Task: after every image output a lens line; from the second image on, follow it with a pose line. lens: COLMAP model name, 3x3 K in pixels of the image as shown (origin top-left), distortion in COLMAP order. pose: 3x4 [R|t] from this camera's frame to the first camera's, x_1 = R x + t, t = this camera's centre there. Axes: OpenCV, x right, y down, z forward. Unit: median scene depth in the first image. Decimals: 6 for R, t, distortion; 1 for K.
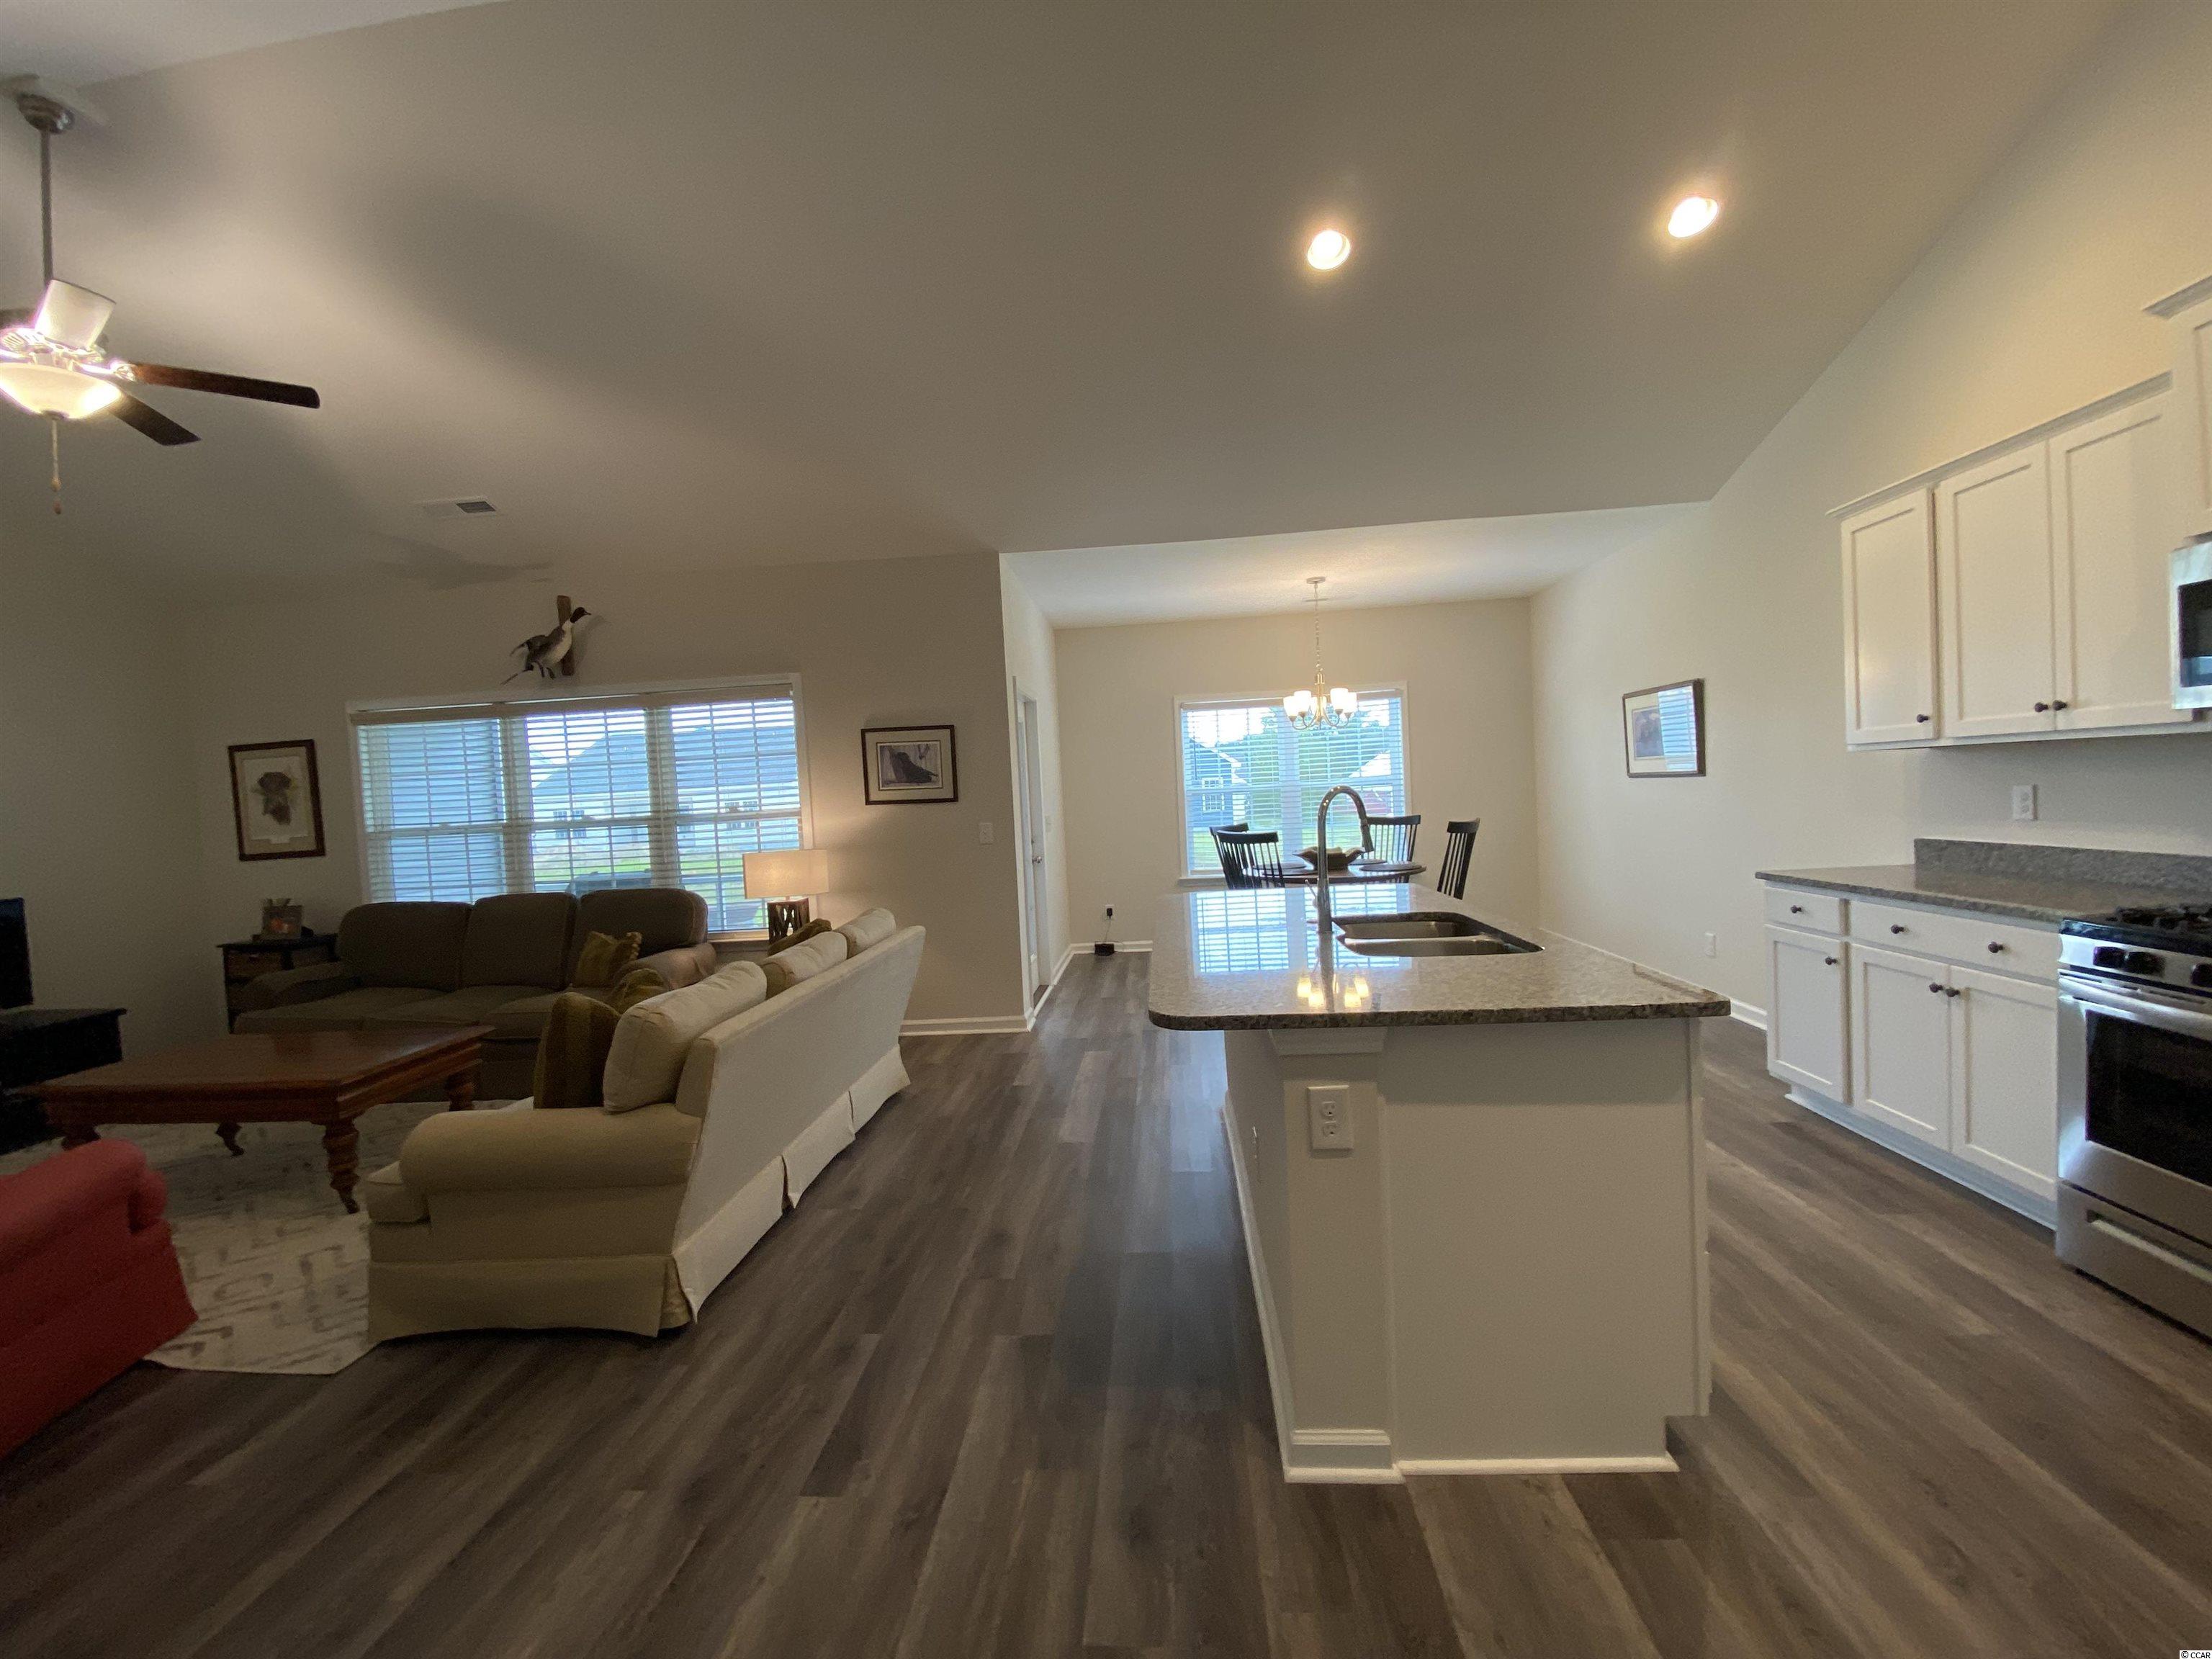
lens RADIAL K [[899.4, 0, 1112.8], [0, 899.4, 822.8], [0, 0, 1]] dist [0.004354, -0.007957]
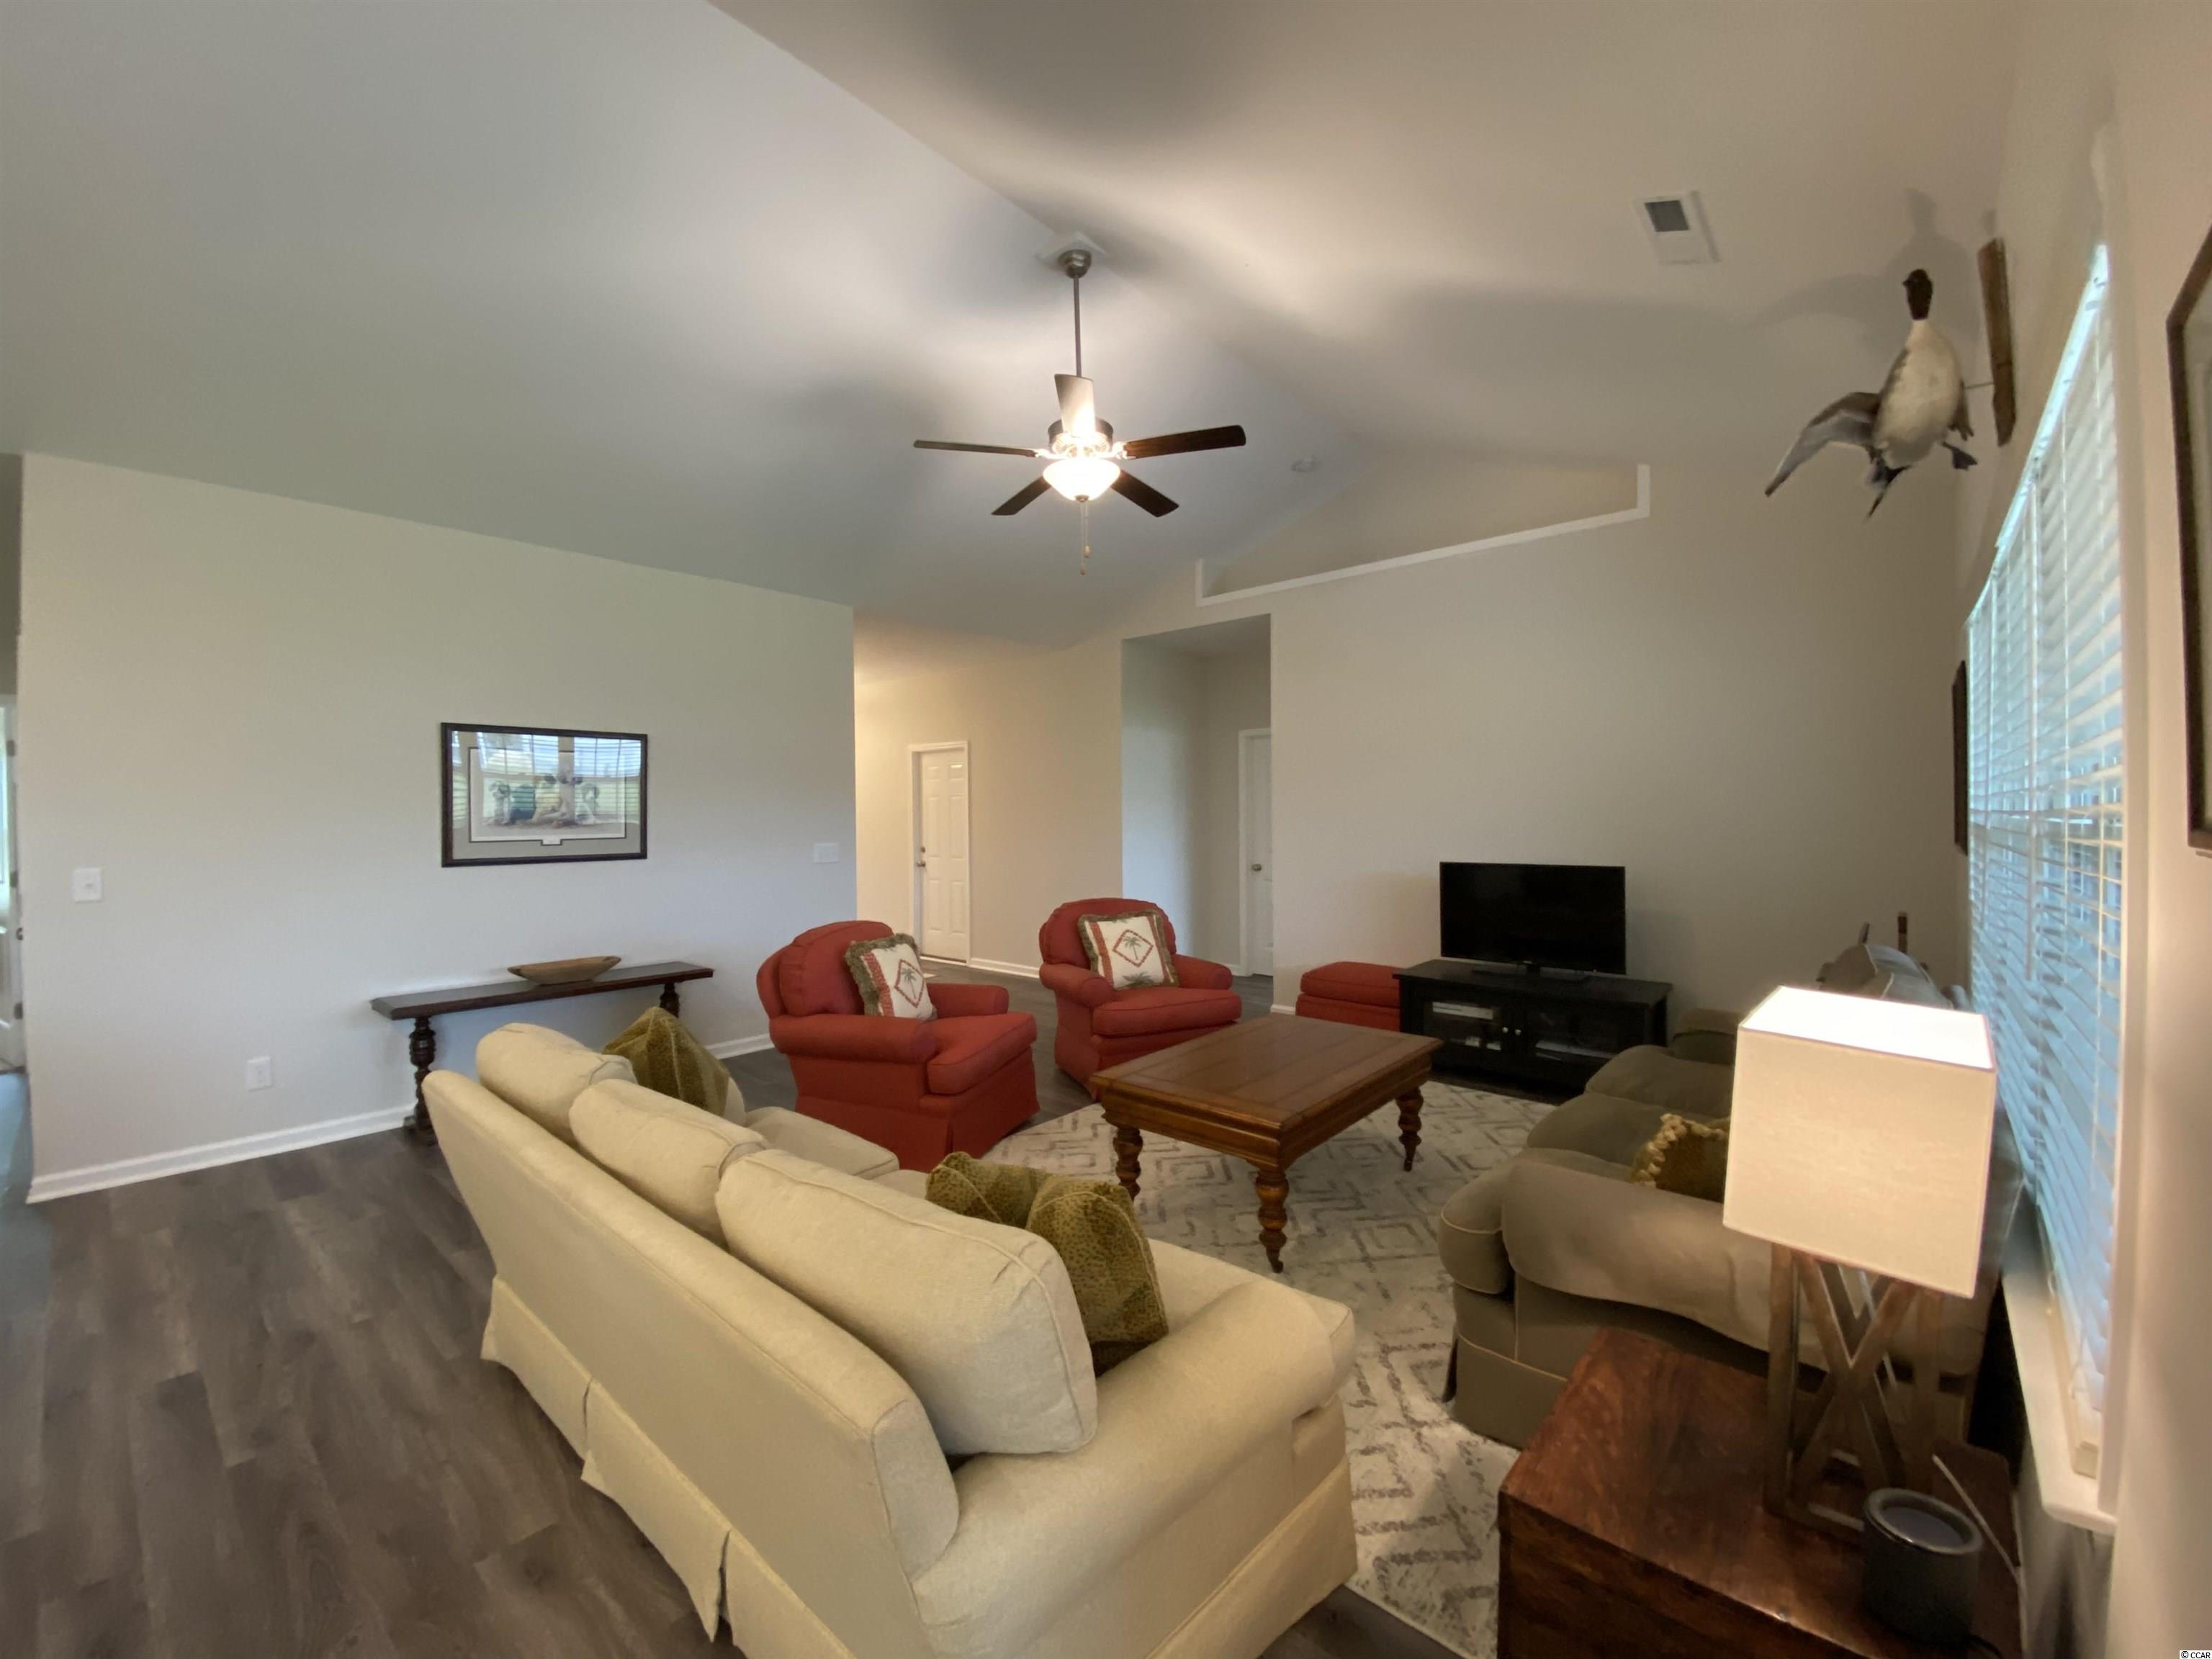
lens RADIAL K [[899.4, 0, 1108.4], [0, 899.4, 821.8], [0, 0, 1]] dist [0.004354, -0.007957]
pose [[-0.610327, 0.078124, -0.788288, -0.159118], [0.021277, 0.996383, 0.082274, -0.129073], [0.791864, 0.033442, -0.609781, 2.391787]]
